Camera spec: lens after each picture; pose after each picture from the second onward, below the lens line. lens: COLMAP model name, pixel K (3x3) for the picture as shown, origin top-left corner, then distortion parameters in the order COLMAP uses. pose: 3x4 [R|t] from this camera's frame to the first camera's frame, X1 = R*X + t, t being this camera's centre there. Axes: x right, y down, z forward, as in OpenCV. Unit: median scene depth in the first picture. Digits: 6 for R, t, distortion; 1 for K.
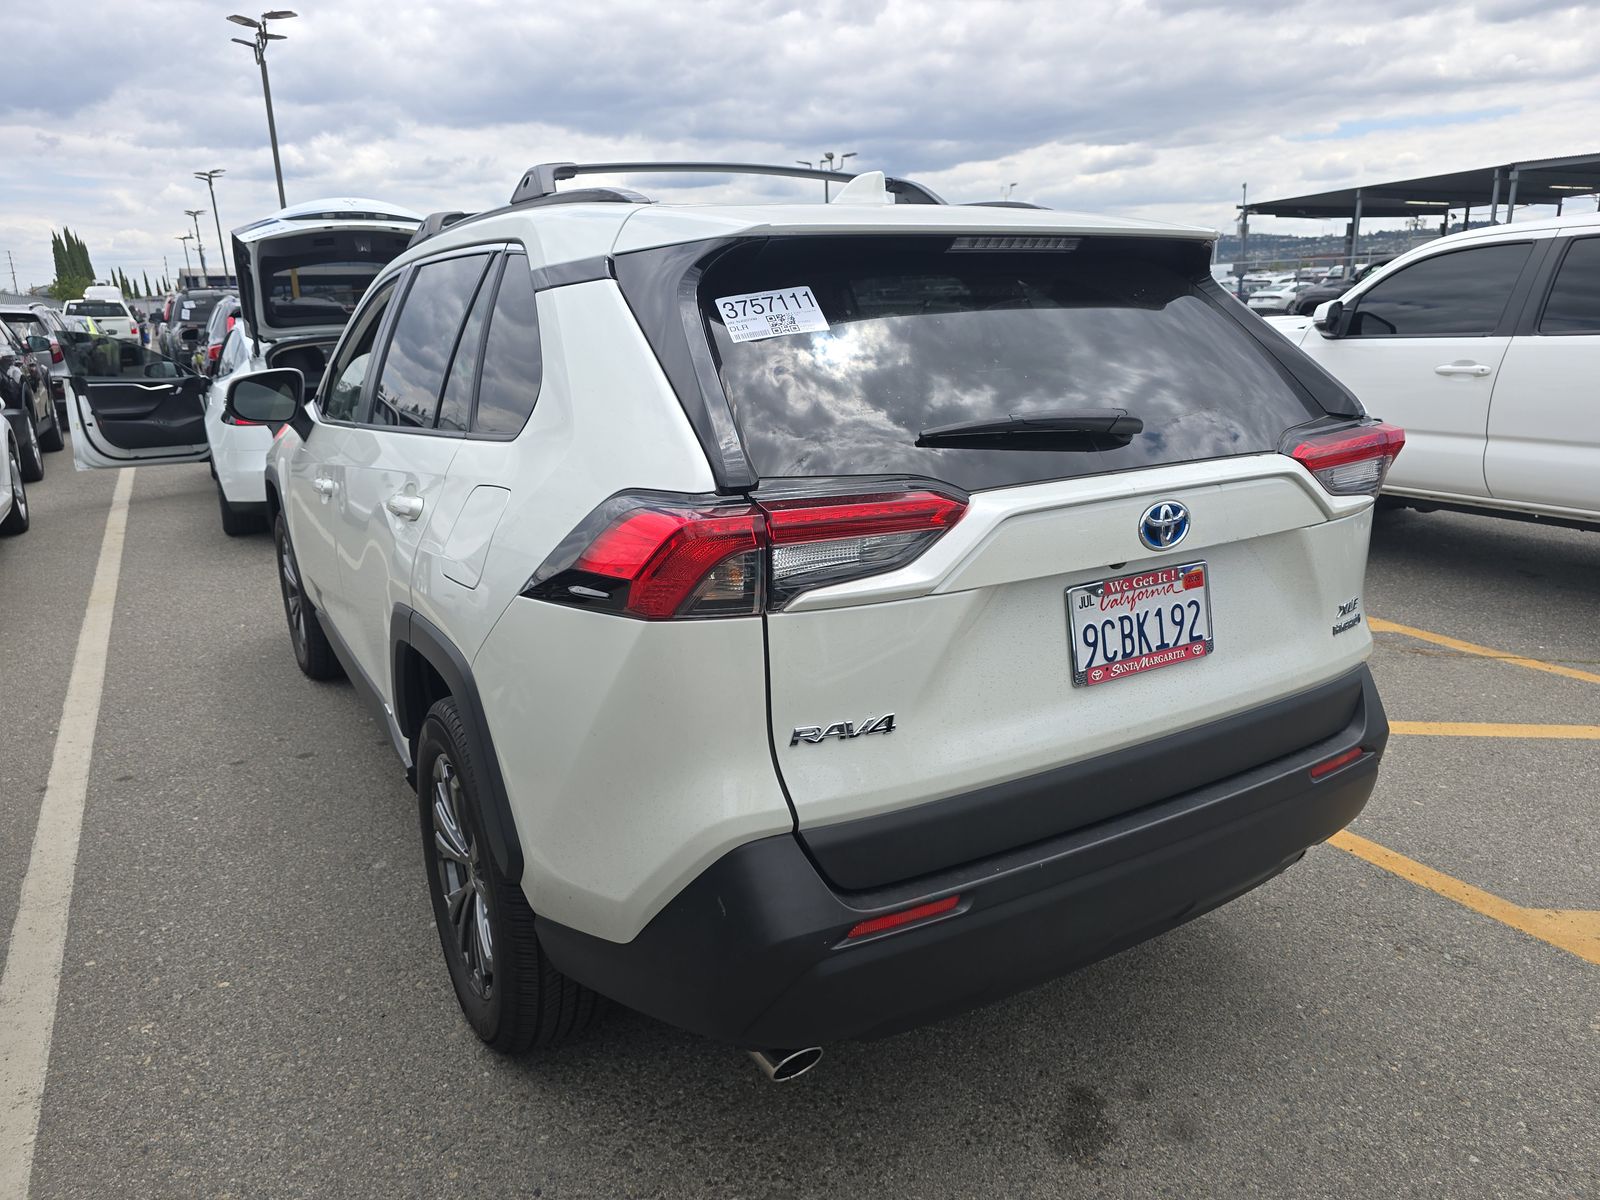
lens RADIAL K [[1084.2, 0, 803.6], [0, 1084.2, 606.9], [0, 0, 1]] dist [0.027085, -0.024343]
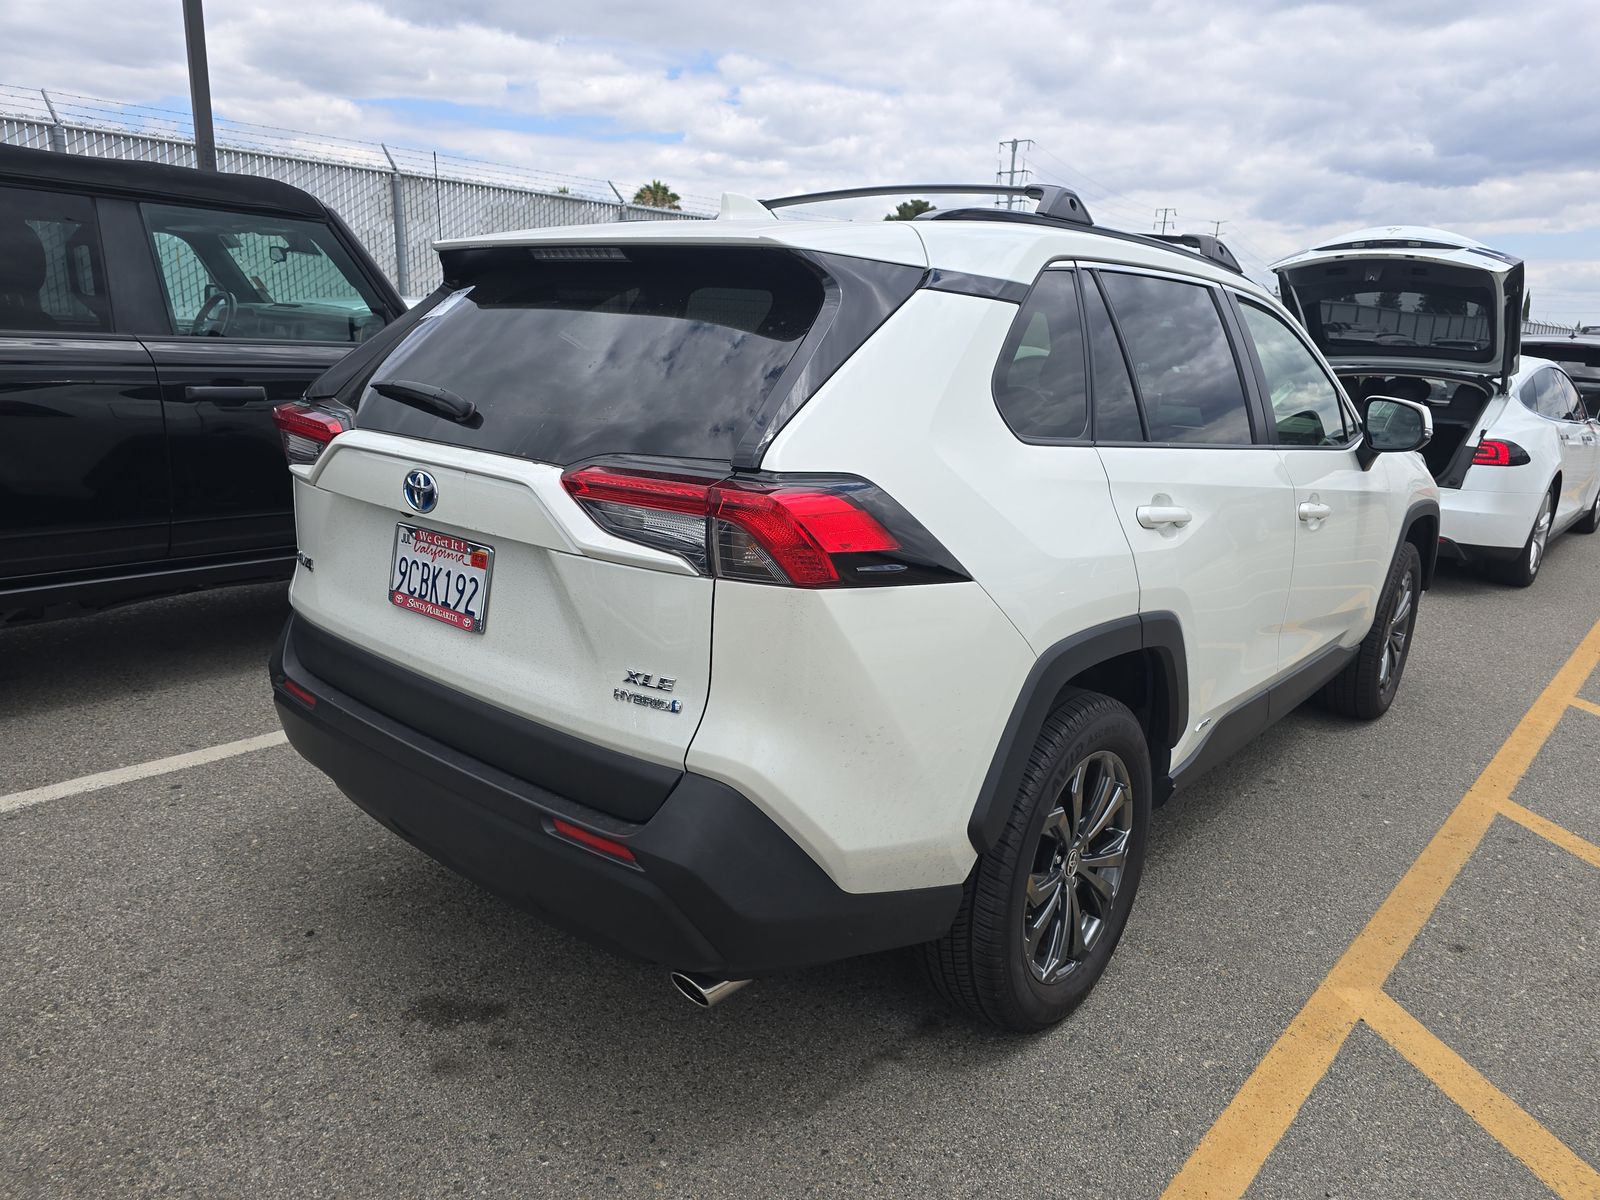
lens RADIAL K [[1084.2, 0, 802.5], [0, 1084.2, 602.8], [0, 0, 1]] dist [0.027085, -0.024343]
pose [[0.322036, 0.267543, -0.908137, 1.203787], [-0.299333, 0.938804, 0.170431, -0.219484], [0.898161, 0.216950, 0.382414, 0.732766]]
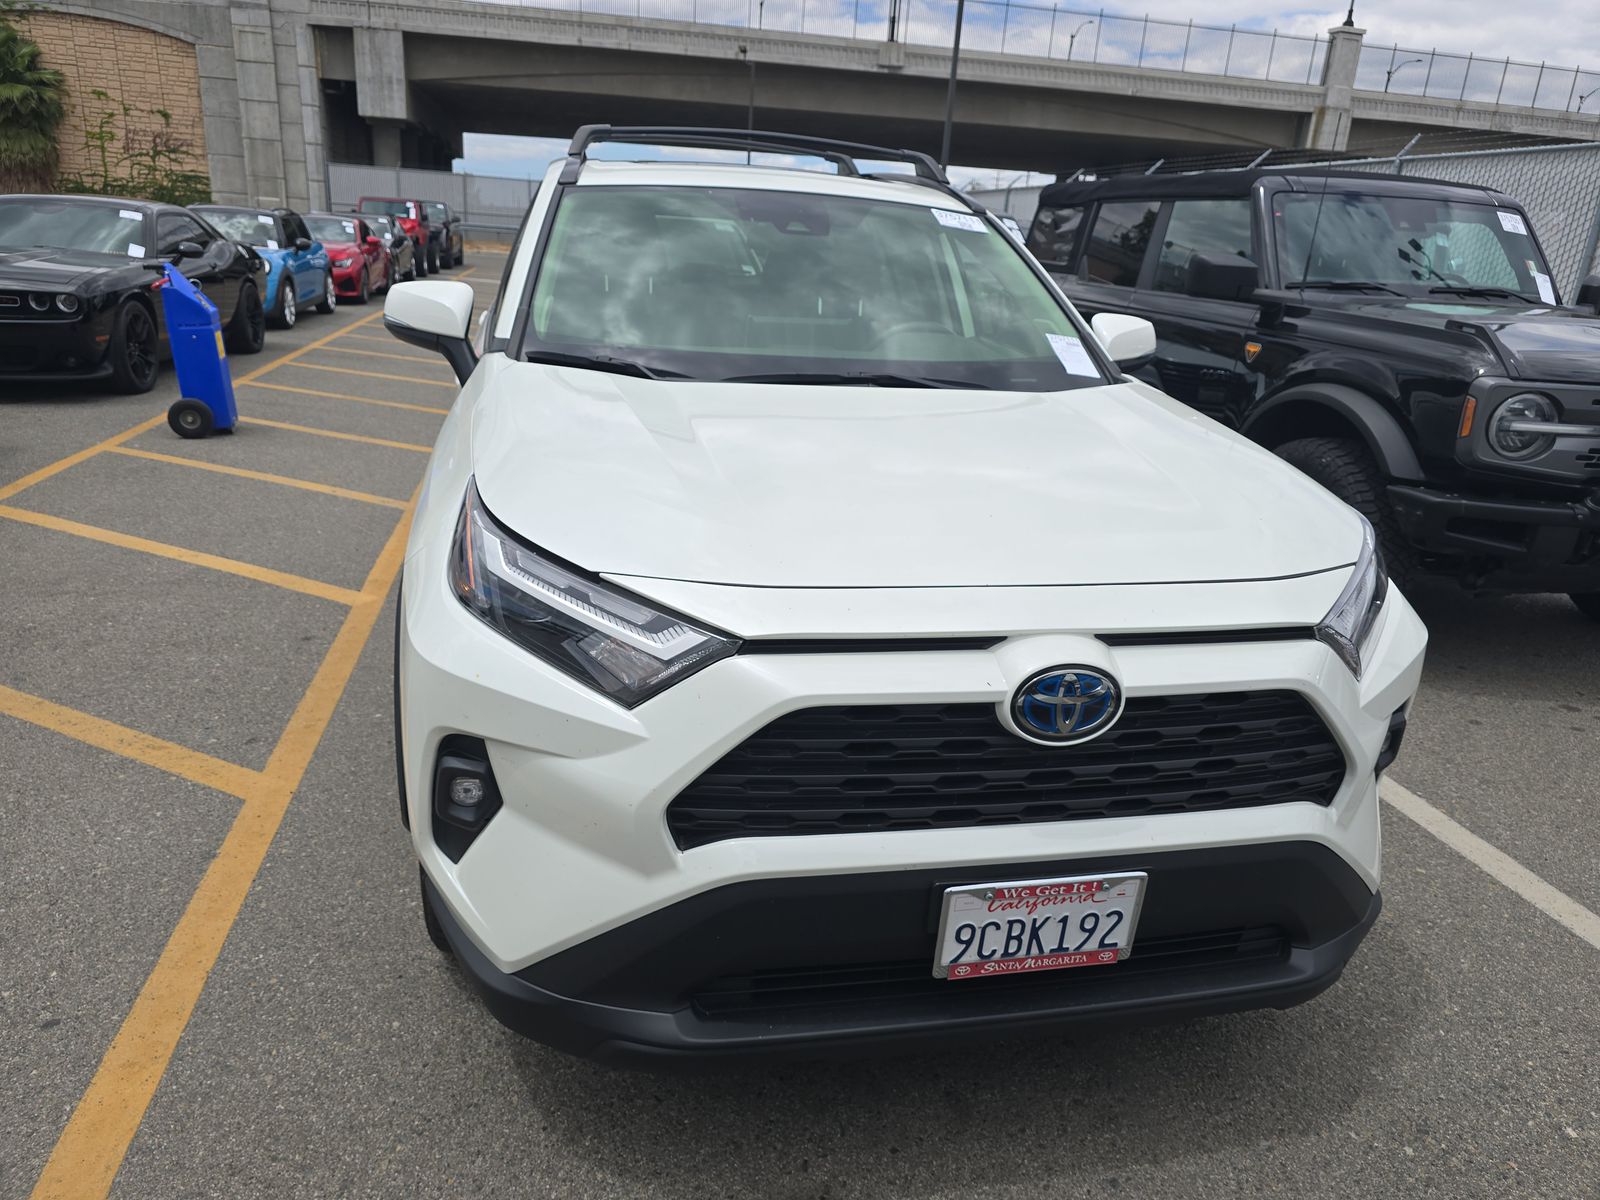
lens RADIAL K [[1084.2, 0, 798.0], [0, 1084.2, 602.6], [0, 0, 1]] dist [0.027085, -0.024343]
pose [[-0.951583, -0.129188, 0.278928, -0.843835], [0.042973, 0.842579, 0.536855, -0.832347], [-0.304375, 0.522849, -0.796232, 3.123877]]
